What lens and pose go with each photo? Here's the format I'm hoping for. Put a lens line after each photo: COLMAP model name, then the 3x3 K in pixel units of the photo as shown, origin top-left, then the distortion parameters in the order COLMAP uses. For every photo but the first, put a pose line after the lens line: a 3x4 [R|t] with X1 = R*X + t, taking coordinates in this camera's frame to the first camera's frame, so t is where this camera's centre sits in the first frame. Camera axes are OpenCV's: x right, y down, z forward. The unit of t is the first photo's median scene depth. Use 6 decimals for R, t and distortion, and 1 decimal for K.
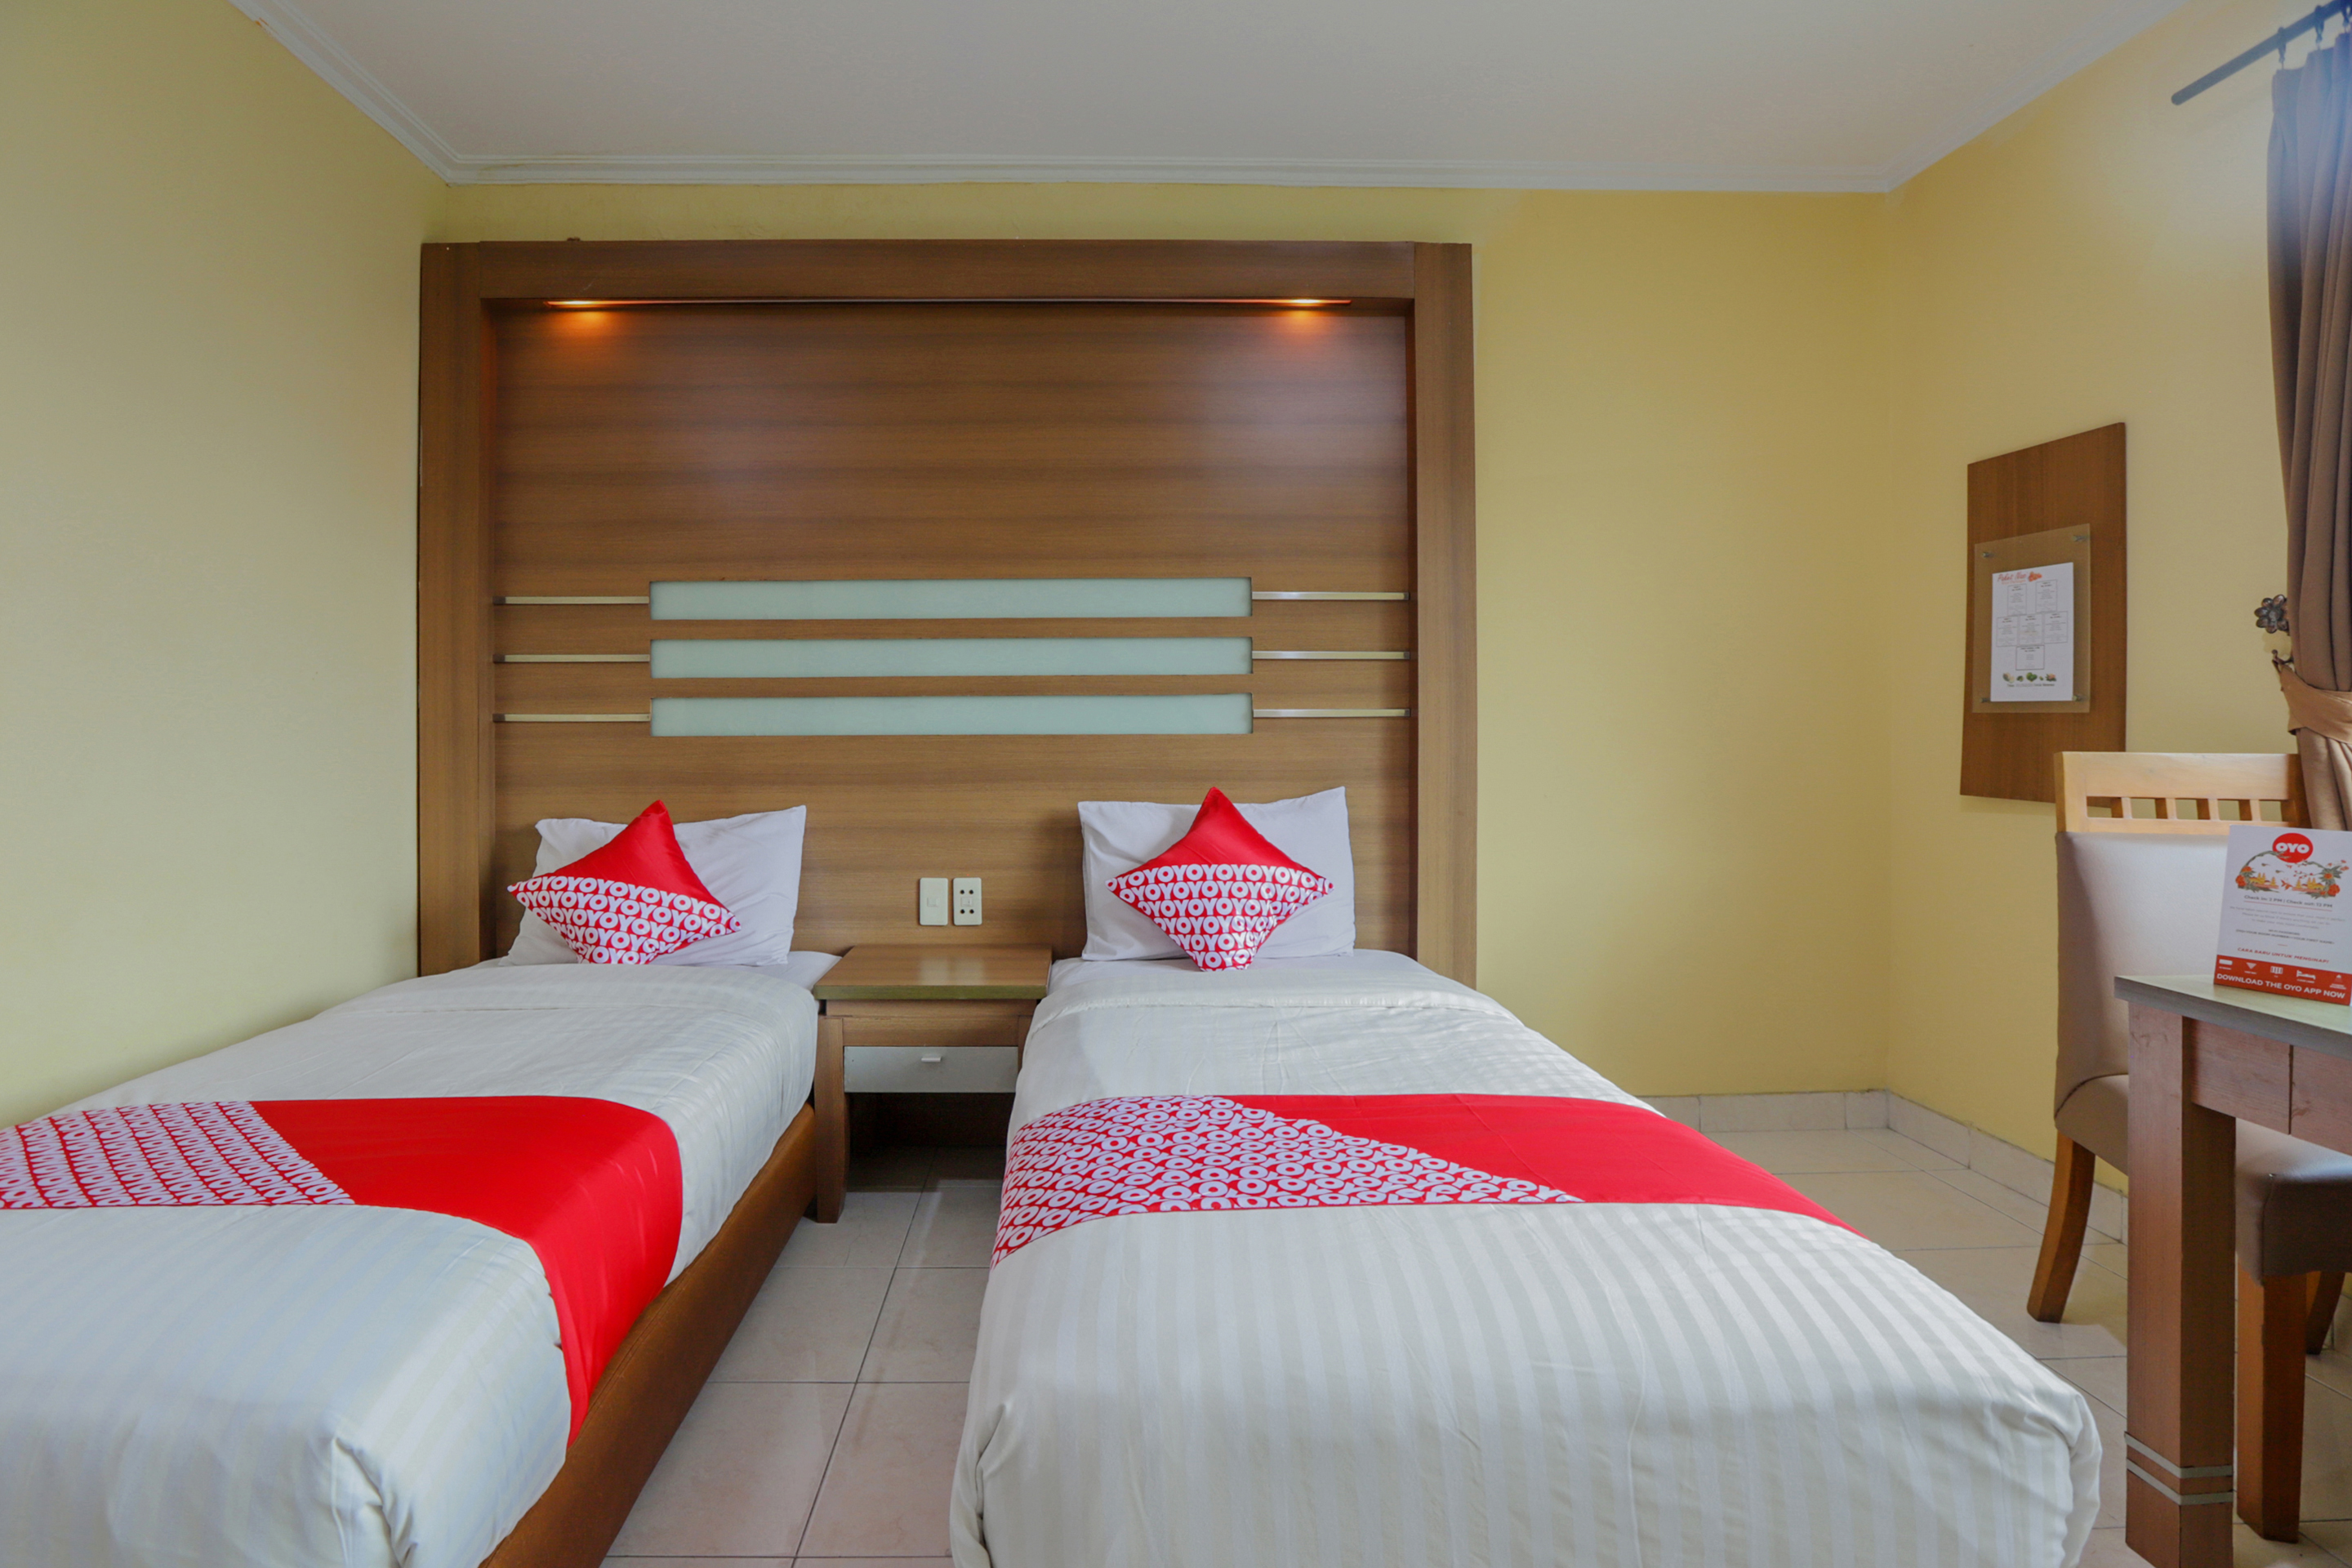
lens RADIAL K [[1142.3, 0, 1138.1], [0, 1142.3, 727.2], [0, 0, 1]] dist [-0.012929, 0.002235]
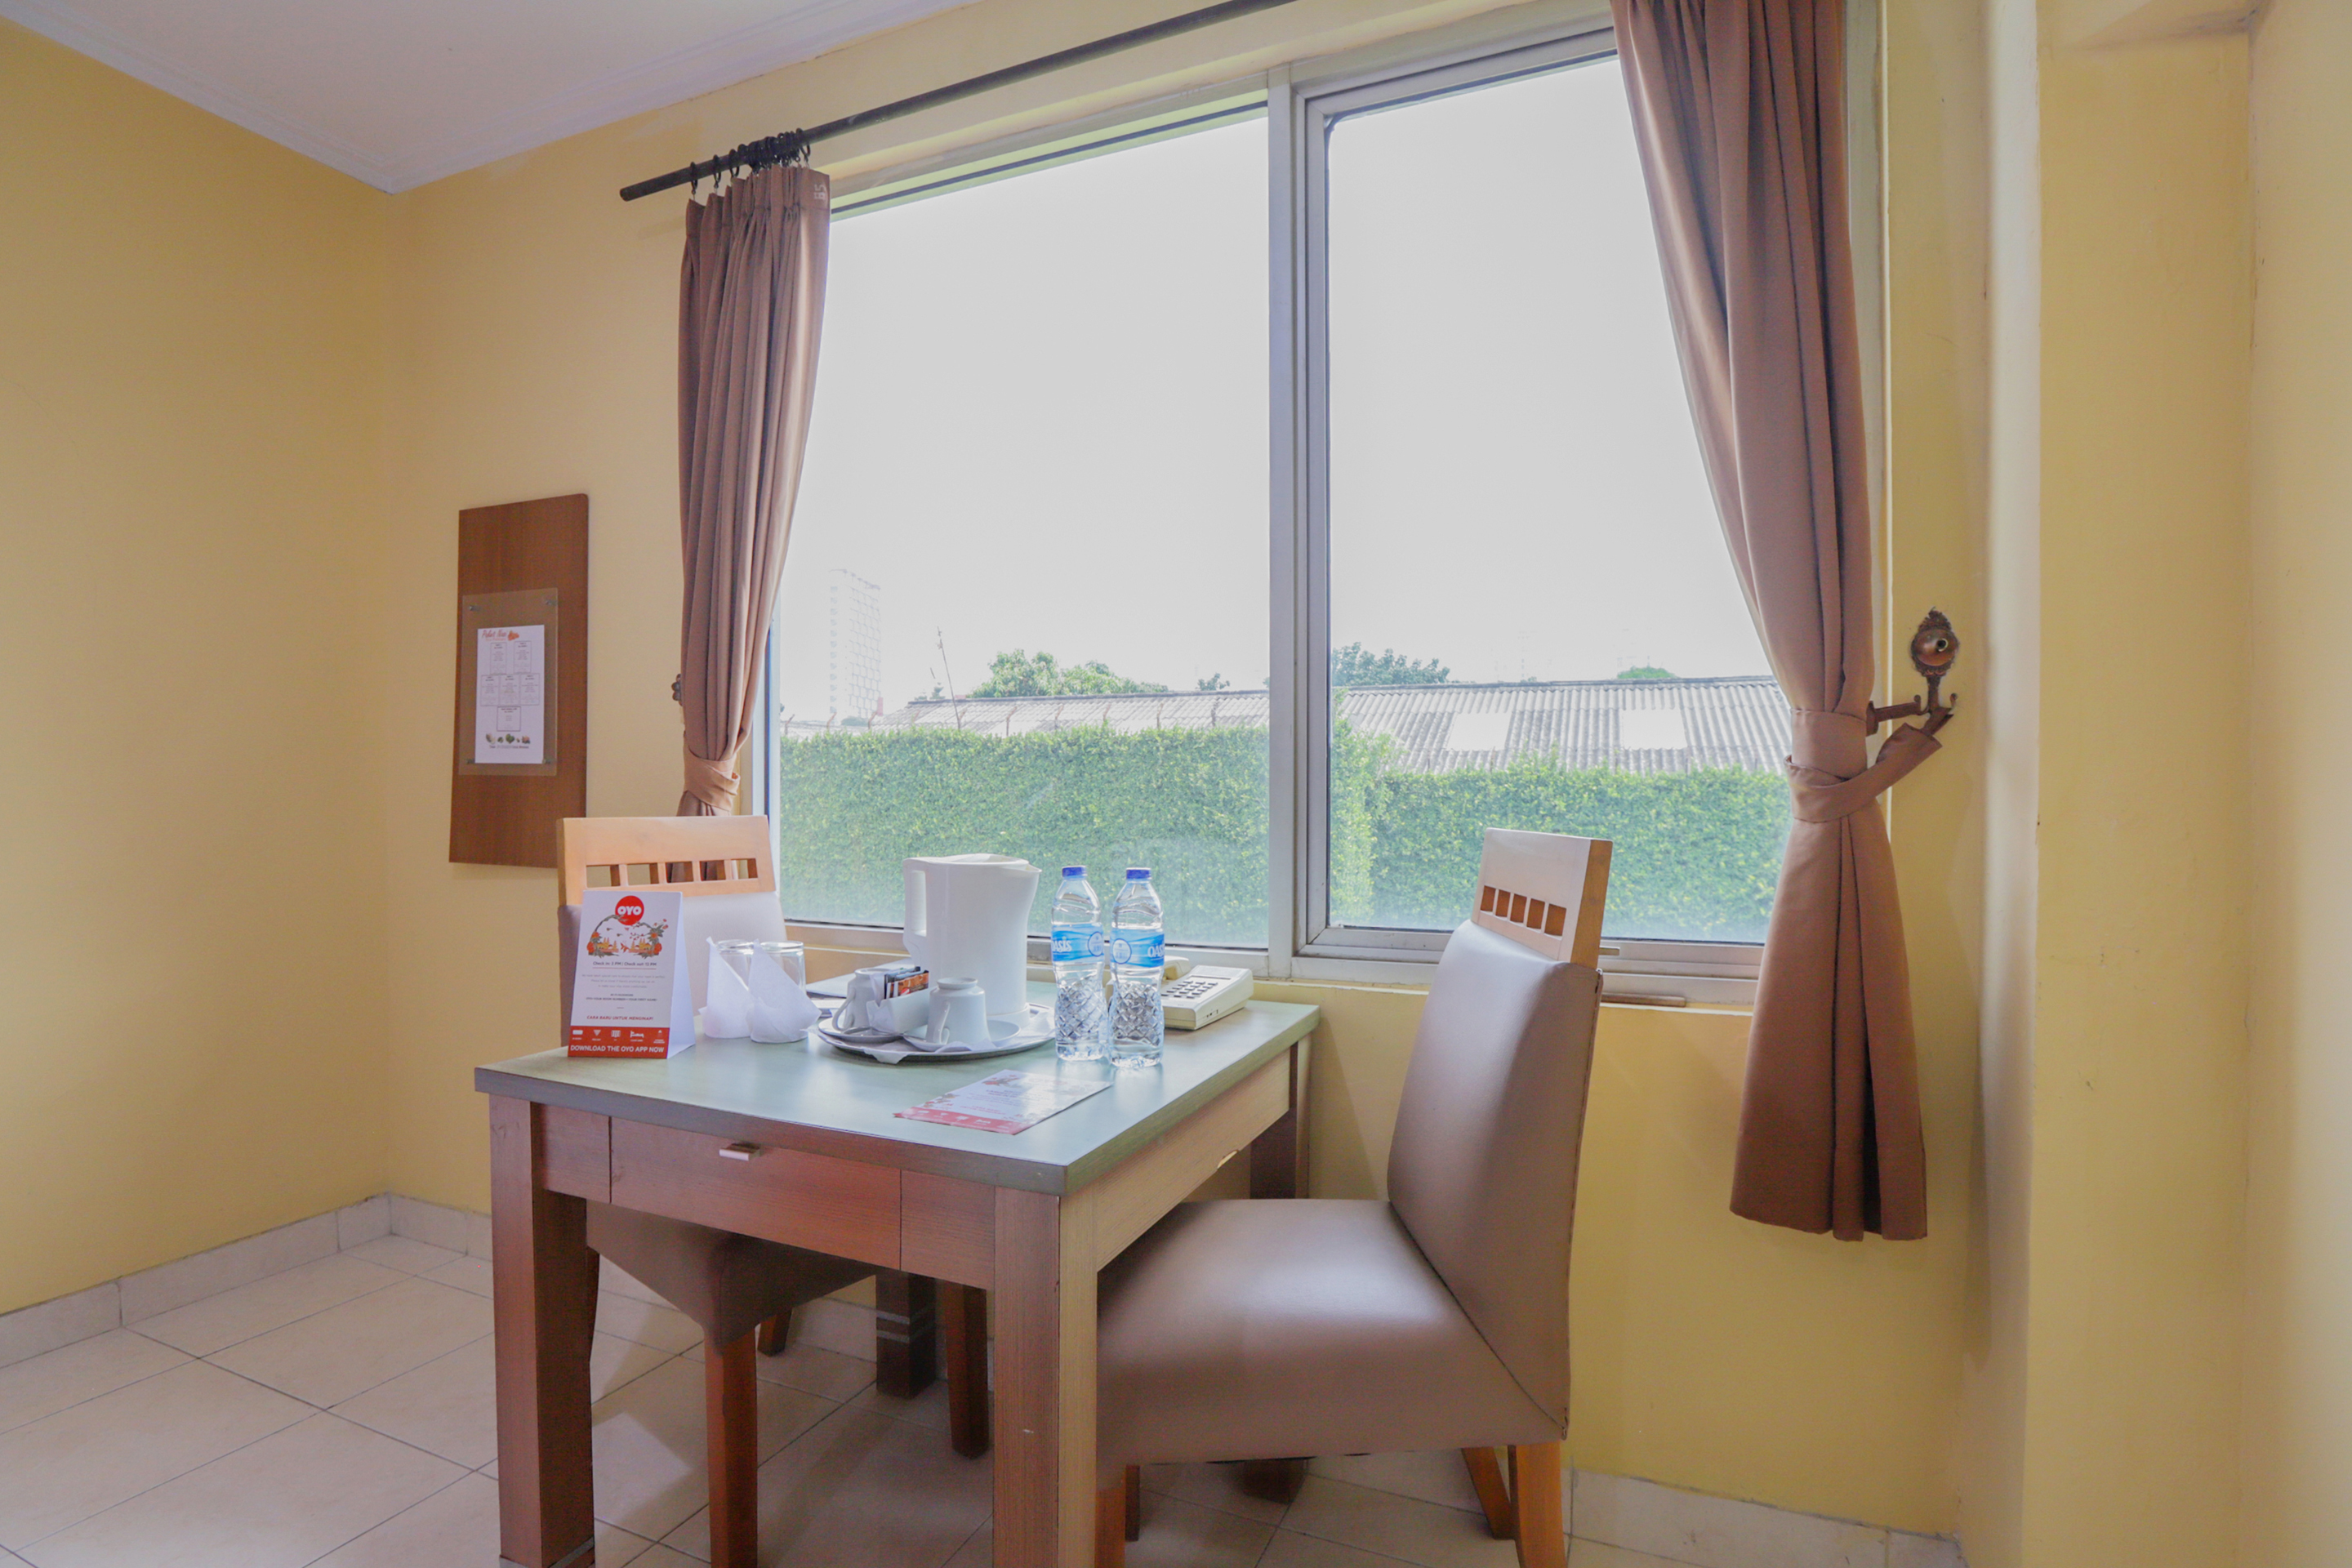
lens RADIAL K [[1131.9, 0, 1176.0], [0, 1131.9, 784.0], [0, 0, 1]] dist [-0.059622, 0.036007]
pose [[0.449125, 0.005162, 0.893454, 0.177718], [-0.001712, 0.999986, -0.004917, -0.001516], [-0.893467, 0.000679, 0.449128, 0.056252]]
